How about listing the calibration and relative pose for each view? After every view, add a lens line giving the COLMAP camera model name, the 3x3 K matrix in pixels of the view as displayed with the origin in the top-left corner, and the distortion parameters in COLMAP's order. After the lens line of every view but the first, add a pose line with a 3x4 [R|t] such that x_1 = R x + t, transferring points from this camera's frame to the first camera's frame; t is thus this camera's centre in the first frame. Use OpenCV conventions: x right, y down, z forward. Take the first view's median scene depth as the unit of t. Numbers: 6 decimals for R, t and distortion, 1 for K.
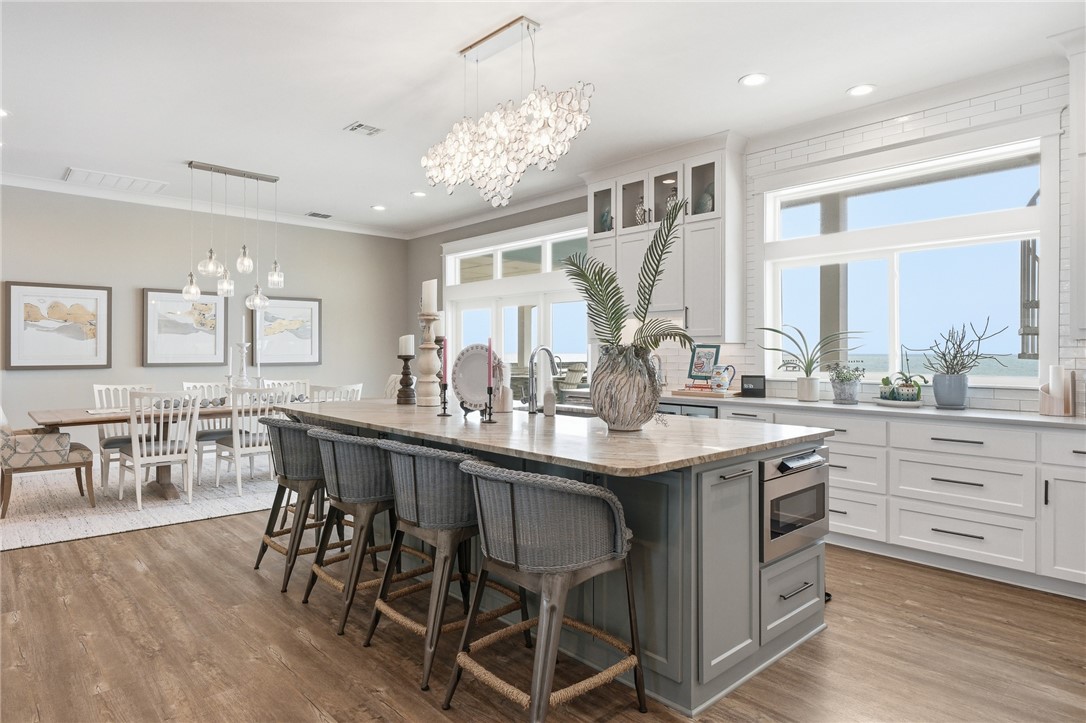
lens RADIAL K [[623.7, 0, 543.0], [0, 623.7, 361.5], [0, 0, 1]] dist [0.000273, -0.000048]
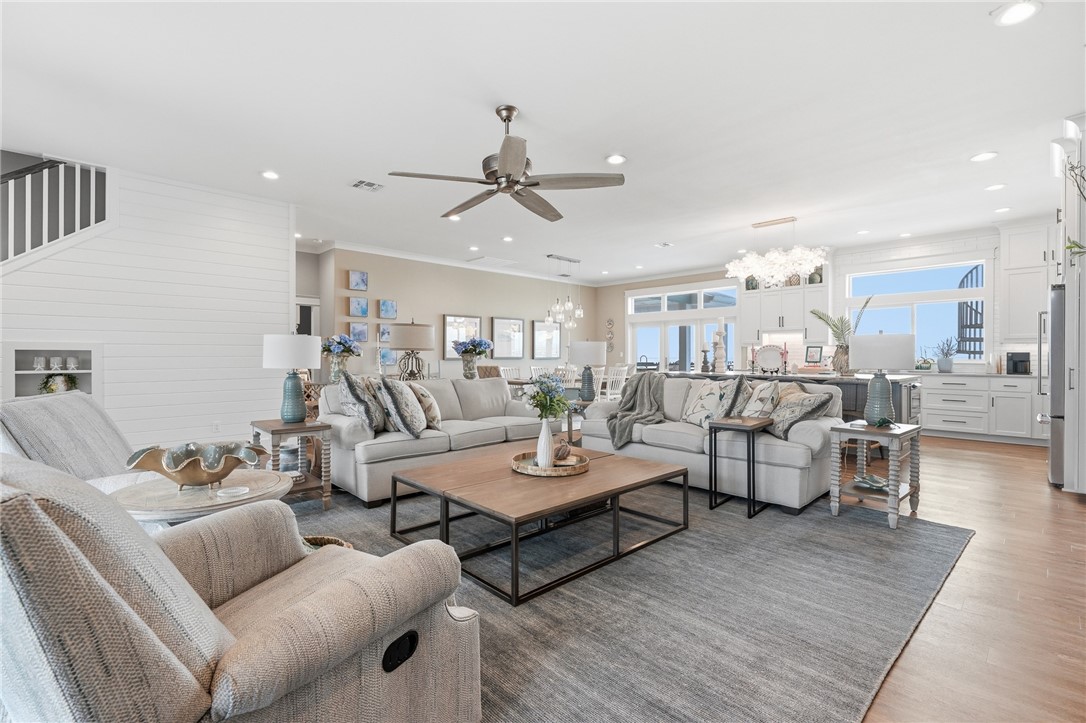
lens RADIAL K [[476.6, 0, 542.5], [0, 476.6, 370.0], [0, 0, 1]] dist [0.000930, 0.000158]
pose [[0.999798, -0.000735, 0.020071, -0.573285], [0.000454, 0.999902, 0.014000, 0.024978], [-0.020079, -0.013988, 0.999701, -0.489776]]
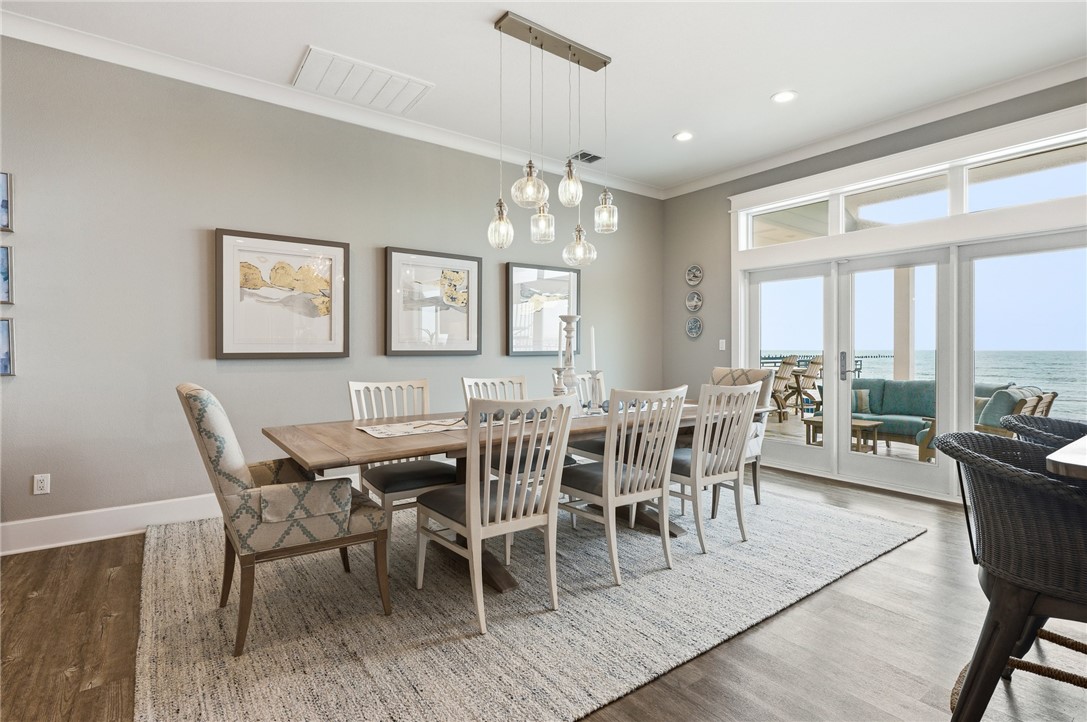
lens RADIAL K [[517.9, 0, 543.5], [0, 517.9, 361.0], [0, 0, 1]] dist [0.001364, 0.000125]
pose [[0.994415, 0.000687, -0.105542, -0.436609], [0.000071, 0.999974, 0.007175, 0.011680], [0.105544, -0.007142, 0.994389, 0.464191]]
